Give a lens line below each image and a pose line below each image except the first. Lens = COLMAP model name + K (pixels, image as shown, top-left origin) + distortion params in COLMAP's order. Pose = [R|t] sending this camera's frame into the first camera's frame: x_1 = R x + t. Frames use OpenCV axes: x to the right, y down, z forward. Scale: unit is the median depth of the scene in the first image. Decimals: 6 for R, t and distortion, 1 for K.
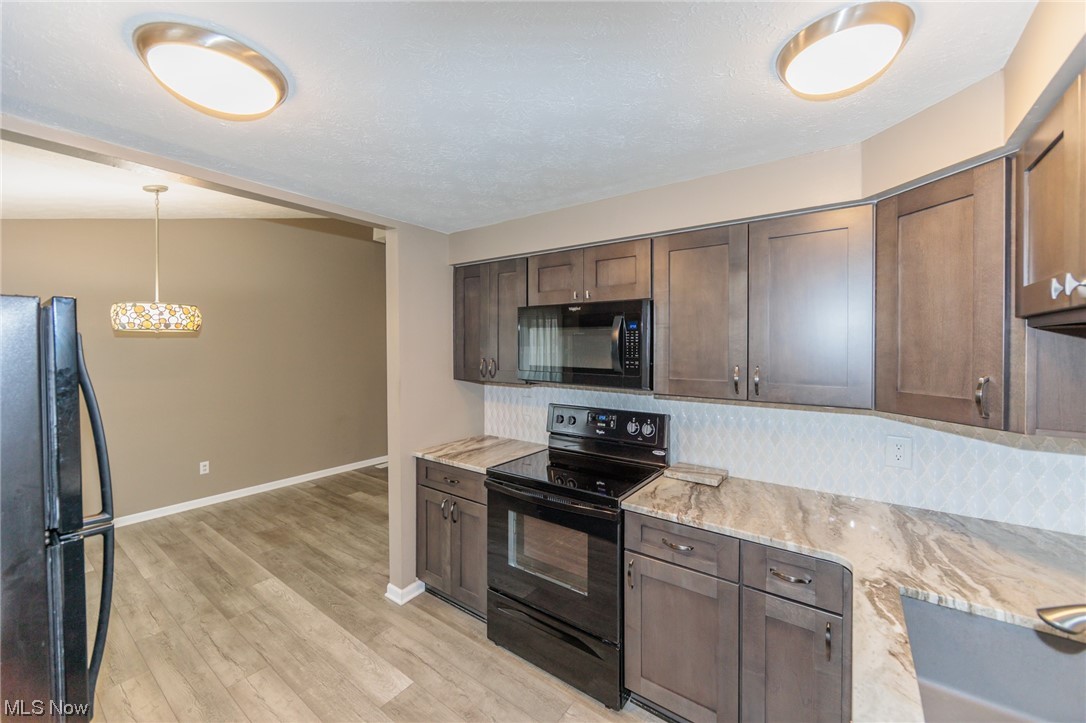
lens RADIAL K [[421.3, 0, 547.5], [0, 421.3, 351.0], [0, 0, 1]] dist [-0.006929, 0.000534]
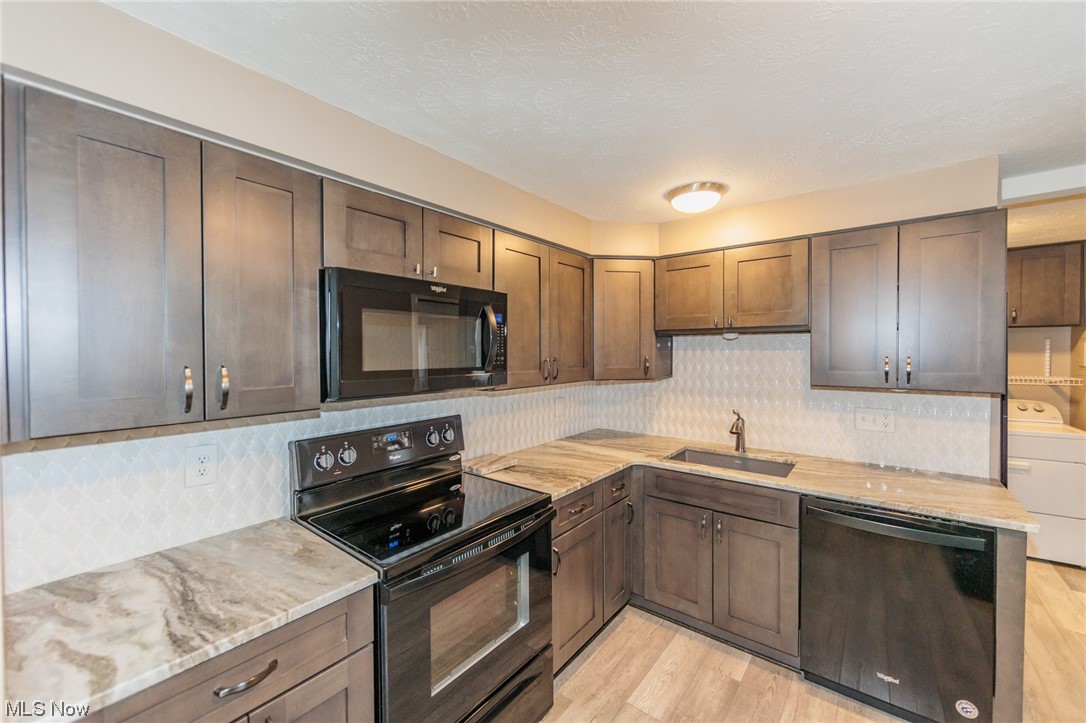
lens RADIAL K [[421.3, 0, 538.4], [0, 421.3, 358.9], [0, 0, 1]] dist [-0.006929, 0.000534]
pose [[0.058637, -0.024099, 0.997988, -0.663297], [0.019820, 0.999540, 0.022971, 0.008046], [-0.998083, 0.018434, 0.059088, 0.785273]]
